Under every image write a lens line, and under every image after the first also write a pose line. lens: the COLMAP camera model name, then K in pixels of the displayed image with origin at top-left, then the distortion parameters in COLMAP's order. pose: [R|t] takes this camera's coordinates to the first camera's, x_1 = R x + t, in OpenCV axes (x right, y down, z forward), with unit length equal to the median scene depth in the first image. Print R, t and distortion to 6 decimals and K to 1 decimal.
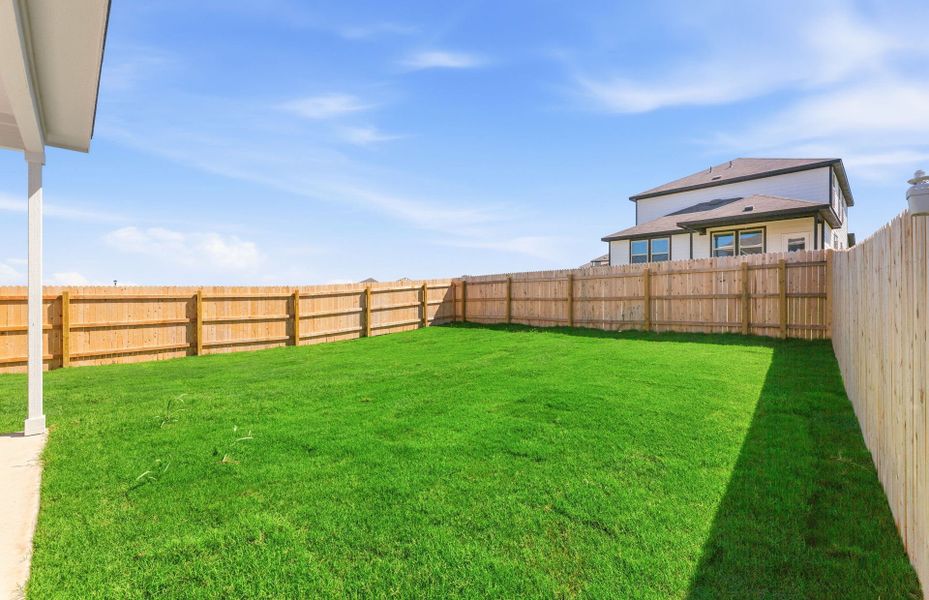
lens RADIAL K [[367.3, 0, 435.0], [0, 367.3, 289.6], [0, 0, 1]] dist [-0.002169, -0.000208]
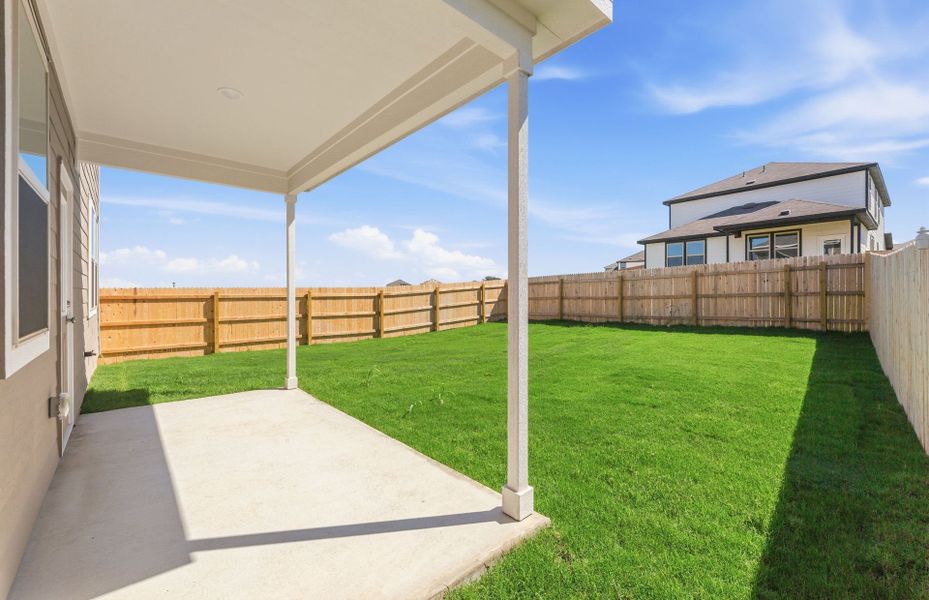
lens RADIAL K [[353.9, 0, 440.1], [0, 353.9, 290.3], [0, 0, 1]] dist [0.001243, 0.000141]
pose [[0.998625, -0.003757, -0.052295, -0.132110], [0.003788, 0.999993, 0.000489, 0.000732], [0.052292, -0.000687, 0.998632, -0.117736]]
